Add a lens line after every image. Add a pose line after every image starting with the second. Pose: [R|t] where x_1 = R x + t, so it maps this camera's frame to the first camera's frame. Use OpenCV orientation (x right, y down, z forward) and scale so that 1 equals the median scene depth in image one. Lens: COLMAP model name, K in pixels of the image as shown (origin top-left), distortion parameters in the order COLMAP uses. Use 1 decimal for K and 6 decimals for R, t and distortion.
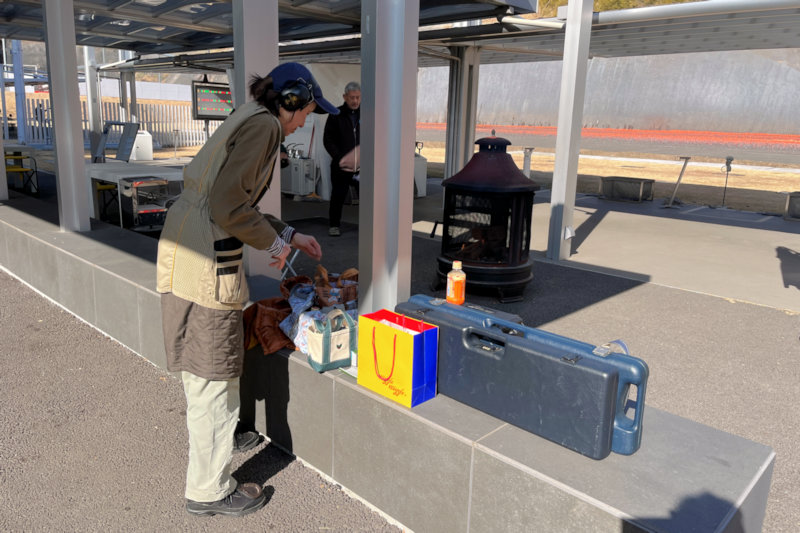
lens RADIAL K [[600.5, 0, 400.0], [0, 600.5, 266.5], [0, 0, 1]] dist [0.007241, 0.002272]
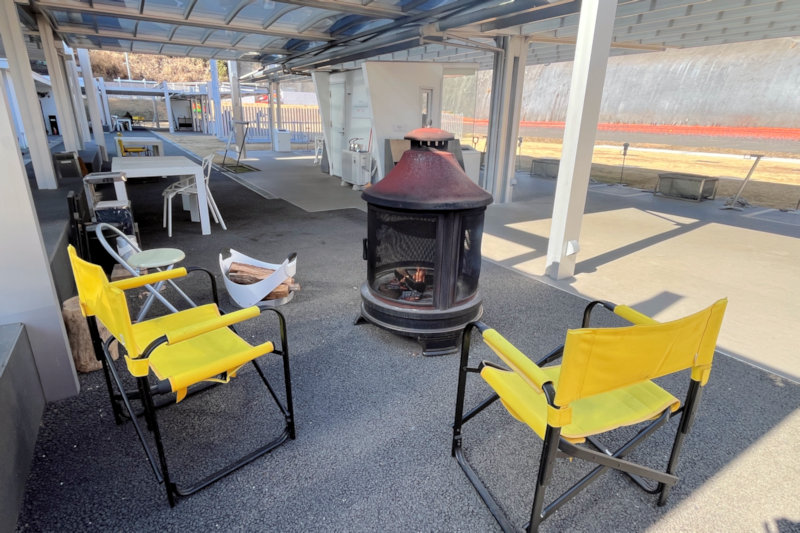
lens RADIAL K [[440.2, 0, 399.3], [0, 440.2, 278.2], [0, 0, 1]] dist [-0.003668, -0.000517]
pose [[0.970058, 0.073531, -0.231477, 0.071740], [-0.048901, 0.992683, 0.110407, -0.025894], [0.237901, -0.095782, 0.966555, 0.129428]]
